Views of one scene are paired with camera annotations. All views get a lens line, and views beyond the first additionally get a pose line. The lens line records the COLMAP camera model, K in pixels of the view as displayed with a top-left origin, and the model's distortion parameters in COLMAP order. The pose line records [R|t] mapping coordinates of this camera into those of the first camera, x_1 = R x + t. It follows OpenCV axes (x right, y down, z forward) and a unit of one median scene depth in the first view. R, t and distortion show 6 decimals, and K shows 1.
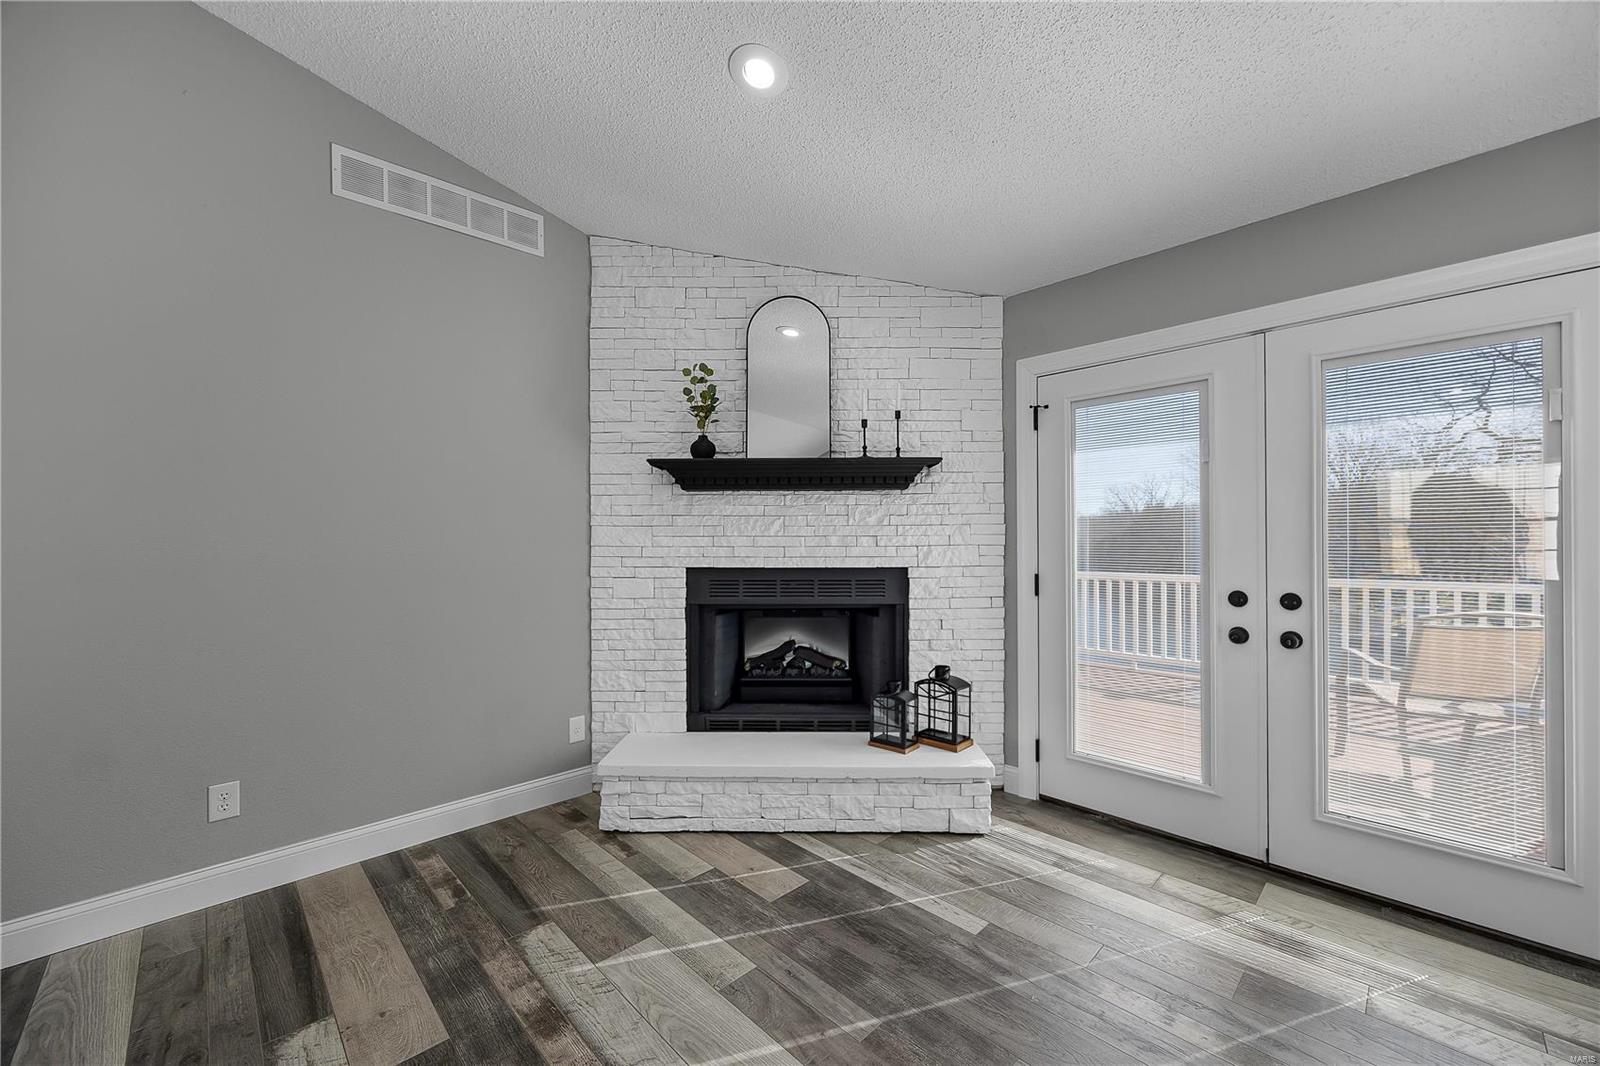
lens RADIAL K [[616.7, 0, 797.0], [0, 616.7, 538.8], [0, 0, 1]] dist [-0.001431, 0.000041]
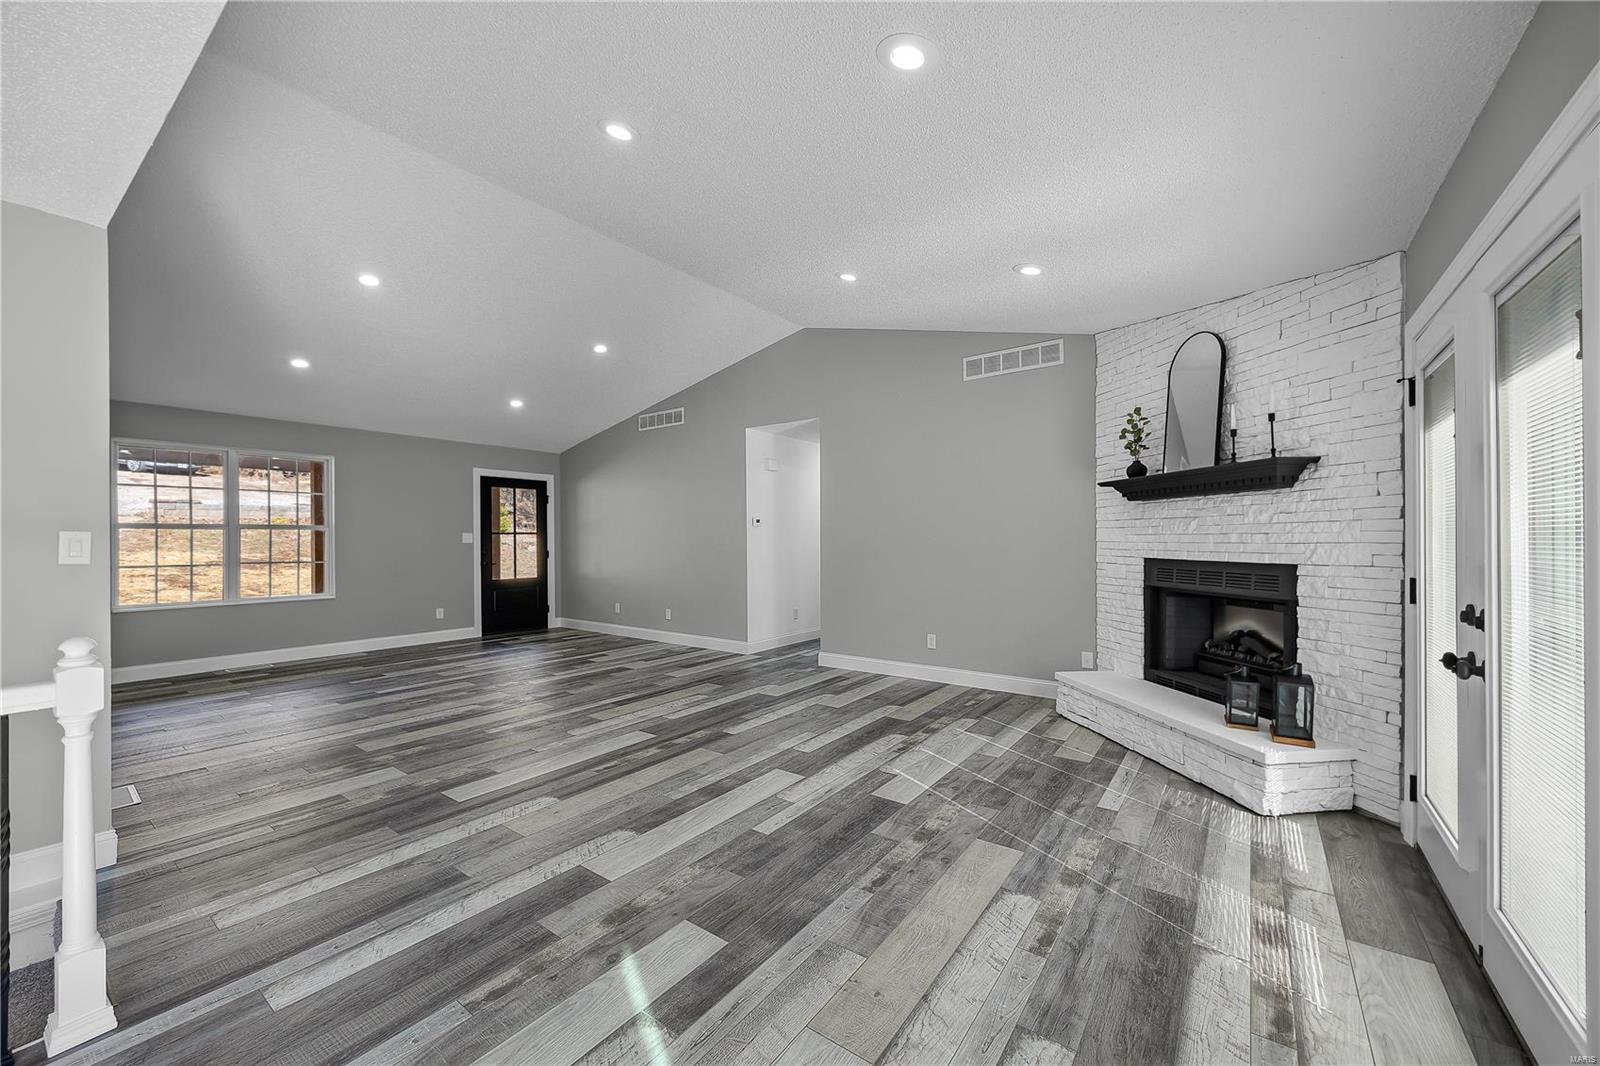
lens RADIAL K [[616.7, 0, 797.0], [0, 616.7, 538.8], [0, 0, 1]] dist [-0.001431, 0.000041]
pose [[0.161883, 0.002546, -0.986807, 1.039443], [0.006048, 0.999975, 0.003572, -0.004024], [0.986791, -0.006546, 0.161863, 0.036963]]
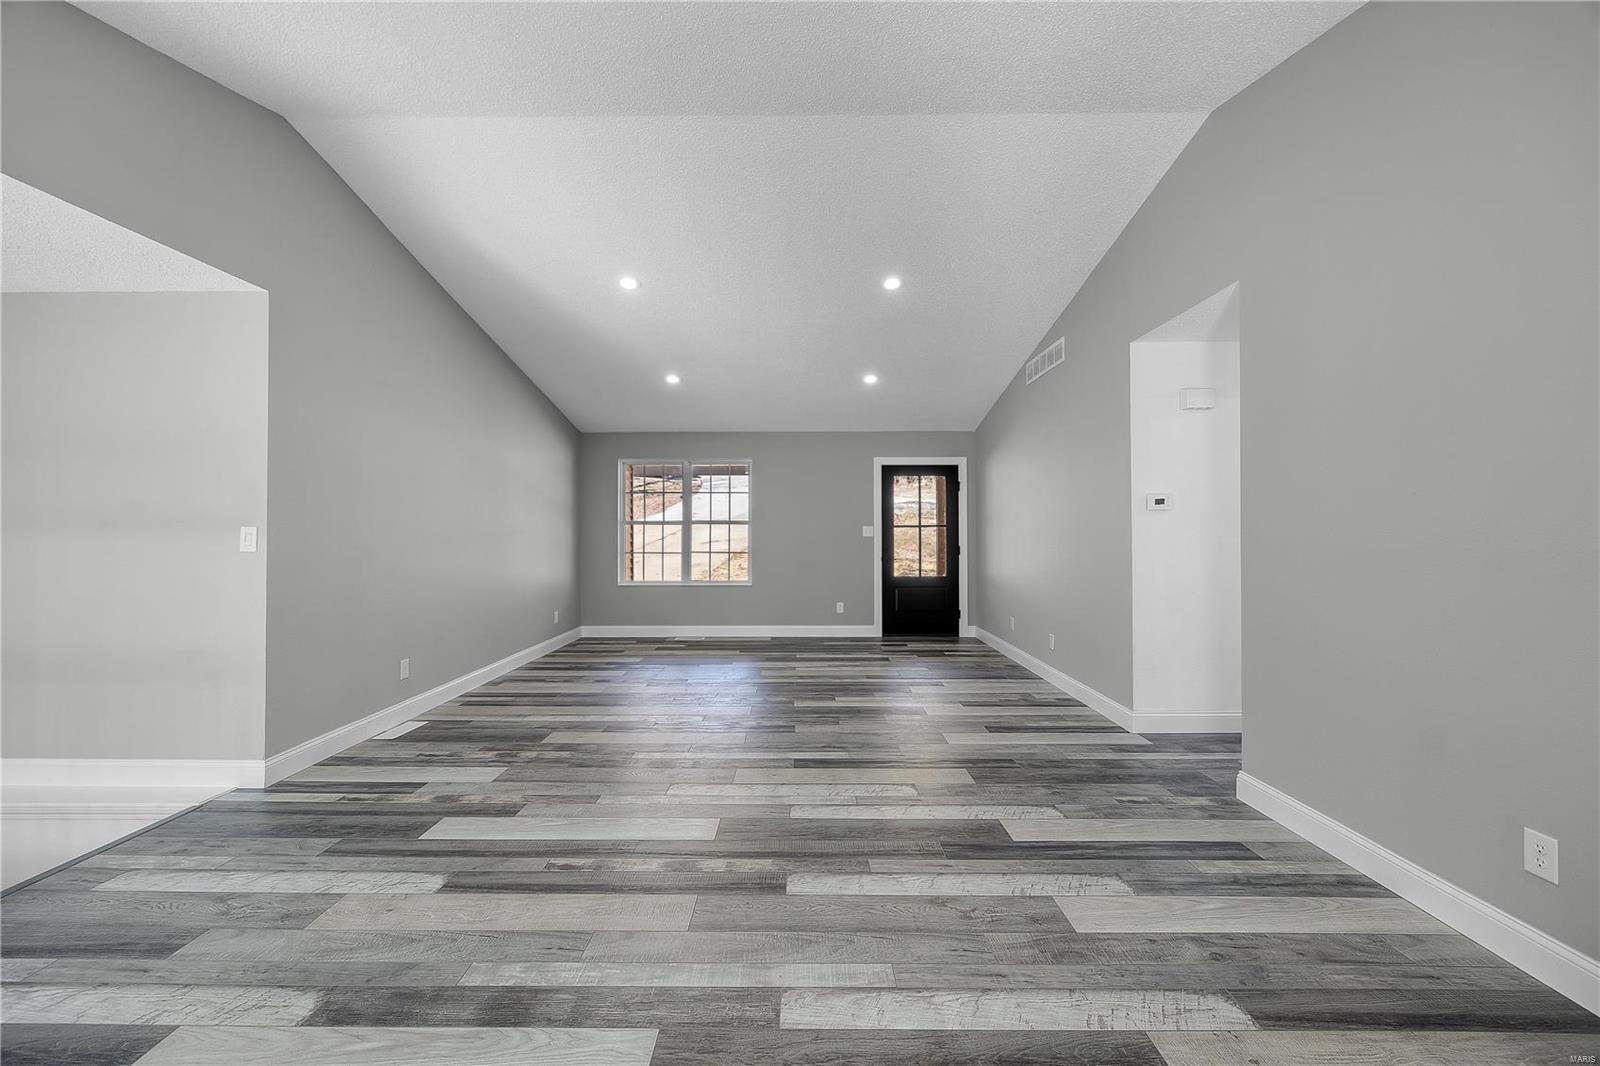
lens RADIAL K [[618.9, 0, 794.1], [0, 618.9, 525.8], [0, 0, 1]] dist [-0.001749, -0.000124]
pose [[-0.703032, -0.004921, -0.711141, 0.239498], [0.005660, 0.999906, -0.012514, 0.000602], [0.711136, -0.012823, -0.702938, 0.618984]]
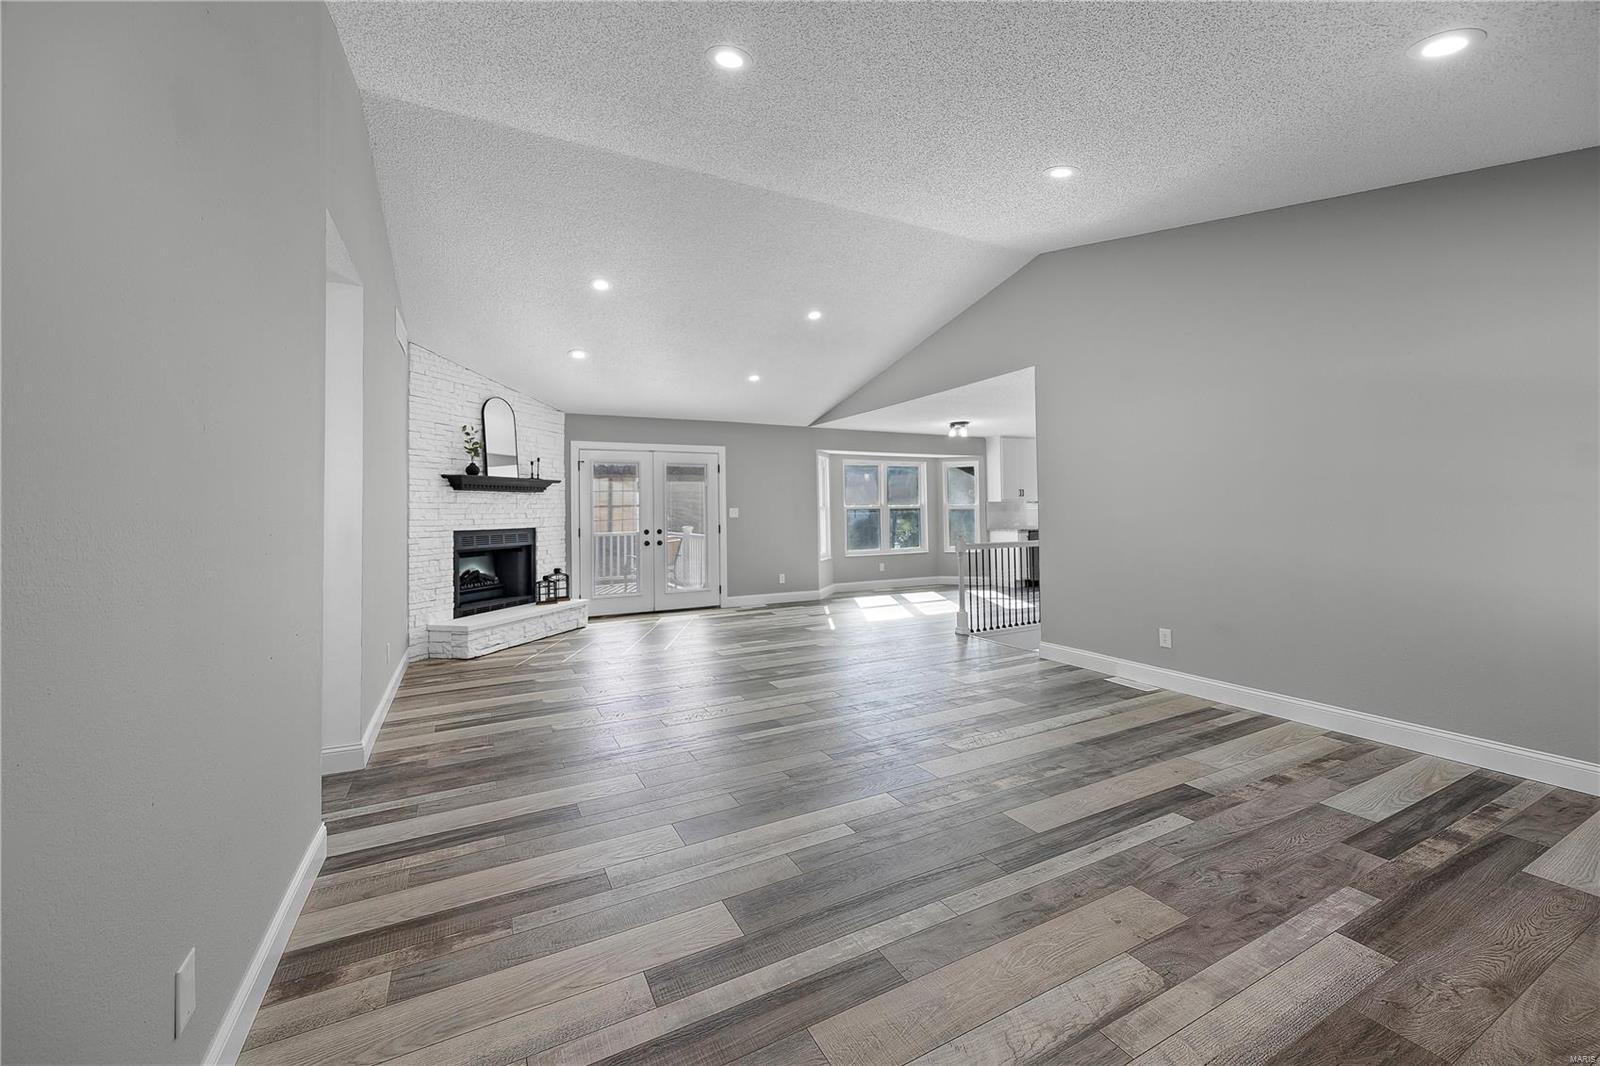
lens RADIAL K [[641.8, 0, 802.4], [0, 641.8, 490.6], [0, 0, 1]] dist [-0.000824, -0.000071]
pose [[0.288677, 0.028850, 0.956992, -1.760419], [0.010461, 0.999391, -0.033284, 0.000416], [-0.957370, 0.019619, 0.288199, -0.585456]]
